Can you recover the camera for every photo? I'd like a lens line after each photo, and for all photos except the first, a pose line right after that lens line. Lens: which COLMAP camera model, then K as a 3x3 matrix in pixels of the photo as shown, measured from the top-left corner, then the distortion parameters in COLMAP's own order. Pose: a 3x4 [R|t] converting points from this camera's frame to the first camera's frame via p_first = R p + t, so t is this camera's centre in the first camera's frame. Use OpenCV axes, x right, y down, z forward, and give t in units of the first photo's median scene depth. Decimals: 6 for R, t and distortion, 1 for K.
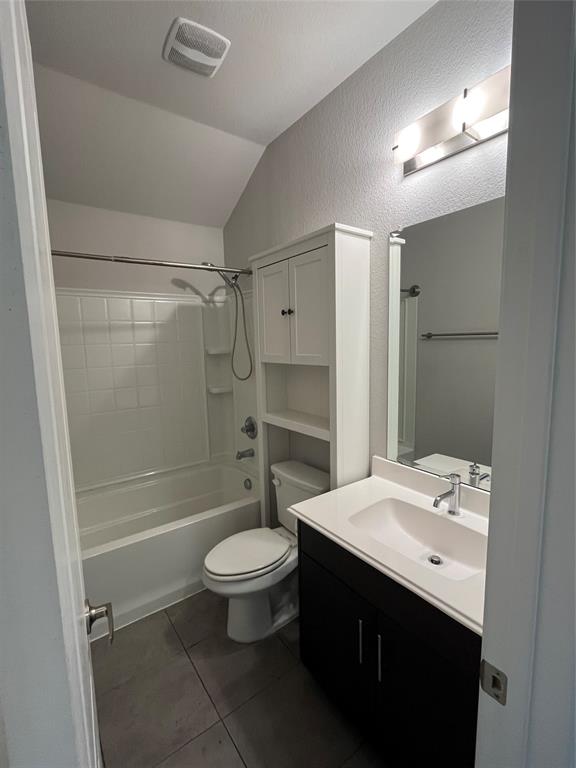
lens RADIAL K [[350.4, 0, 287.0], [0, 350.4, 381.7], [0, 0, 1]] dist [0.000202, -0.000014]
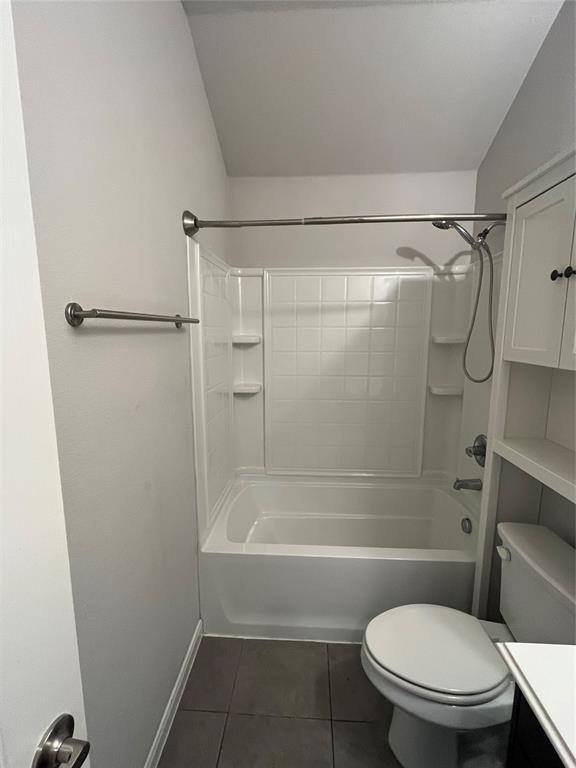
lens RADIAL K [[350.4, 0, 287.0], [0, 350.4, 381.7], [0, 0, 1]] dist [0.000202, -0.000014]
pose [[0.767843, 0.119442, -0.629405, 0.023466], [-0.093828, 0.992839, 0.073945, -0.021674], [0.633730, 0.002278, 0.773551, 0.211353]]
